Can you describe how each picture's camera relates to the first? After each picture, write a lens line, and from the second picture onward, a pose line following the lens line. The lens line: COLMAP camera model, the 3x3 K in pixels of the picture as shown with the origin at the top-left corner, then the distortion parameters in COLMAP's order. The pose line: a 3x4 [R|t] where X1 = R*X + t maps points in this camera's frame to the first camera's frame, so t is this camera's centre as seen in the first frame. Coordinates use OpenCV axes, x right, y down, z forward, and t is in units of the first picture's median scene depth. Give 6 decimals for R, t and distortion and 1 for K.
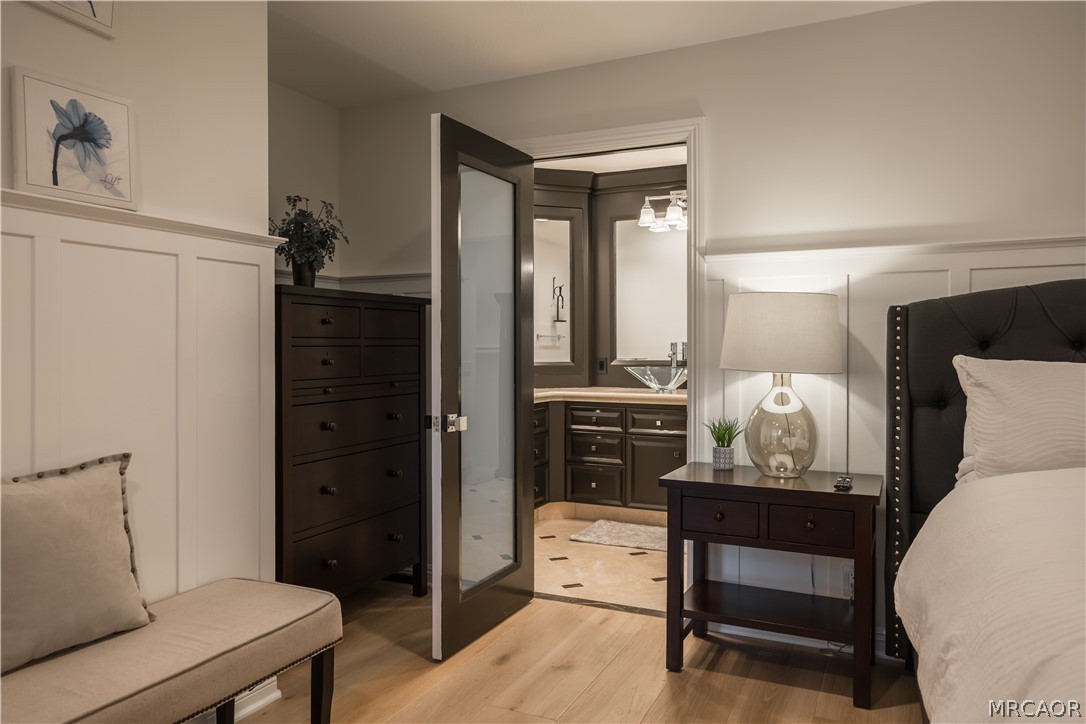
lens RADIAL K [[733.1, 0, 543.0], [0, 733.1, 362.0], [0, 0, 1]] dist [-0.009341, -0.003322]
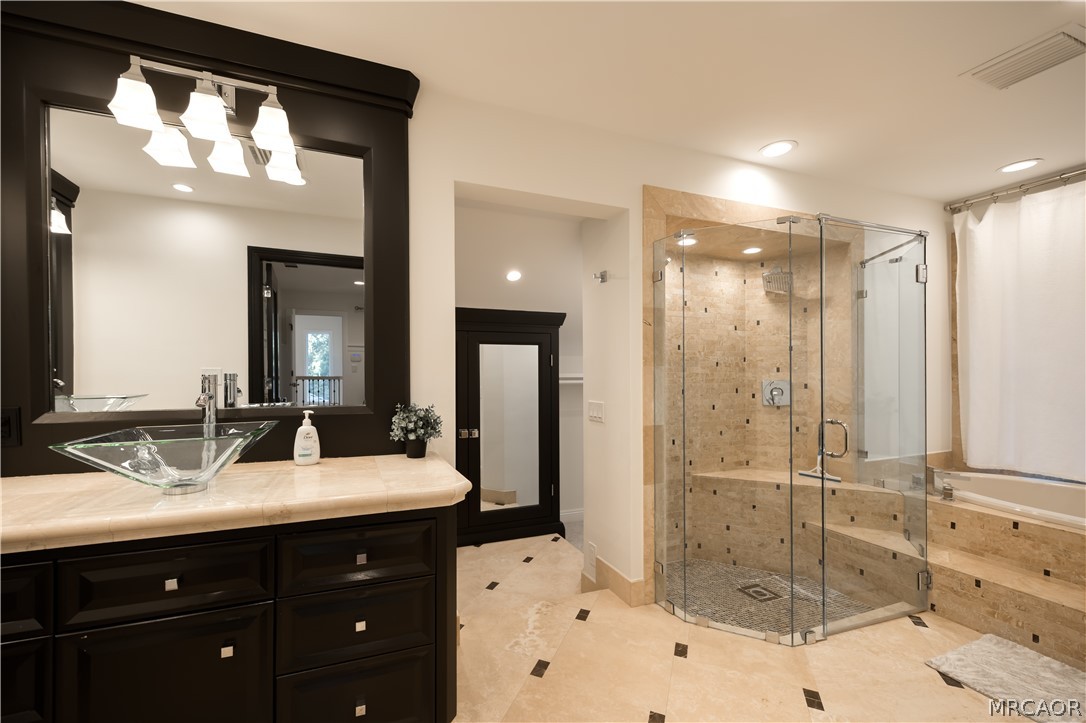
lens RADIAL K [[443.4, 0, 504.7], [0, 443.4, 370.2], [0, 0, 1]] dist [0.006112, -0.000294]
pose [[0.688608, -0.000033, 0.725134, 0.100009], [0.016162, 0.999752, -0.015302, -0.021704], [-0.724954, 0.022257, 0.688438, 0.653531]]
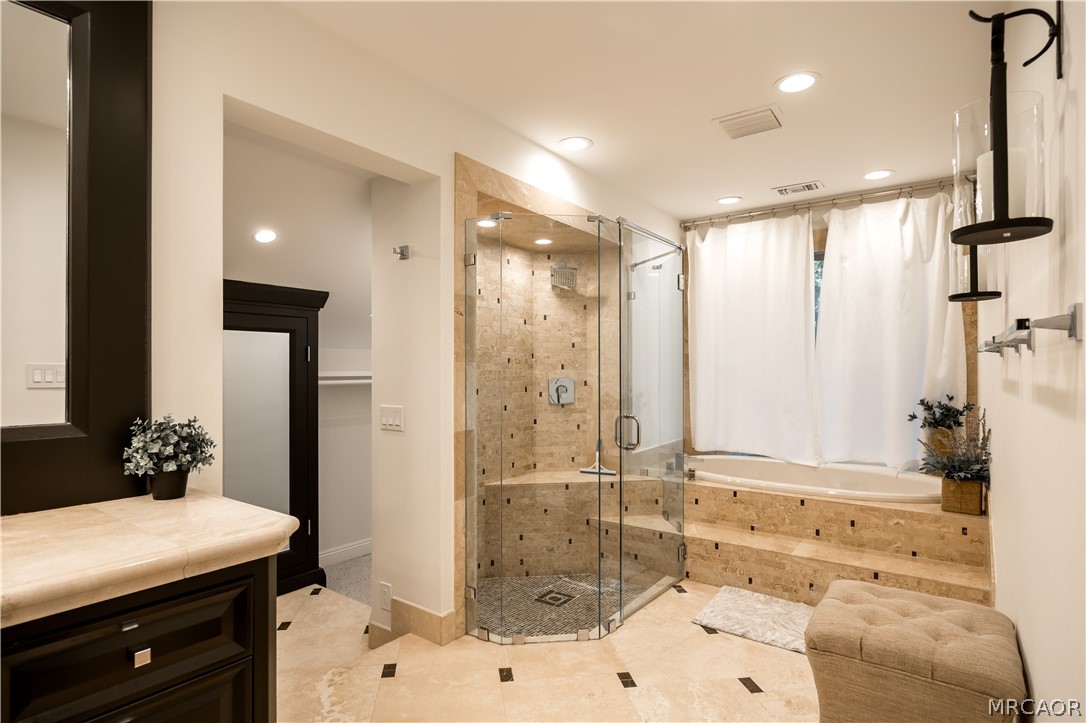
lens RADIAL K [[561.2, 0, 532.1], [0, 561.2, 364.7], [0, 0, 1]] dist [-0.007310, 0.000120]
pose [[0.188711, 0.005073, 0.982019, 0.075496], [0.020407, 0.999750, -0.009086, -0.022190], [-0.981821, 0.021755, 0.188561, 0.680551]]
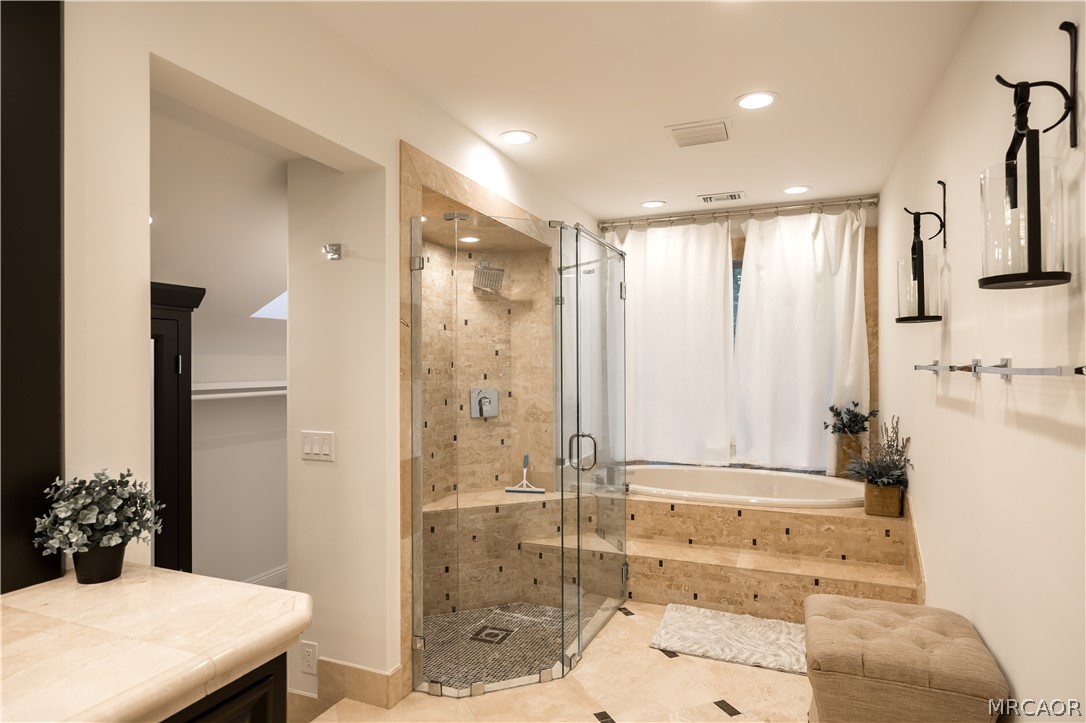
lens RADIAL K [[611.4, 0, 543.0], [0, 611.4, 361.5], [0, 0, 1]] dist [0.001025, -0.000996]
pose [[-0.053967, 0.004976, 0.998530, 0.074087], [0.024833, 0.999685, -0.003639, -0.032115], [-0.998234, 0.024600, -0.054074, 0.721736]]
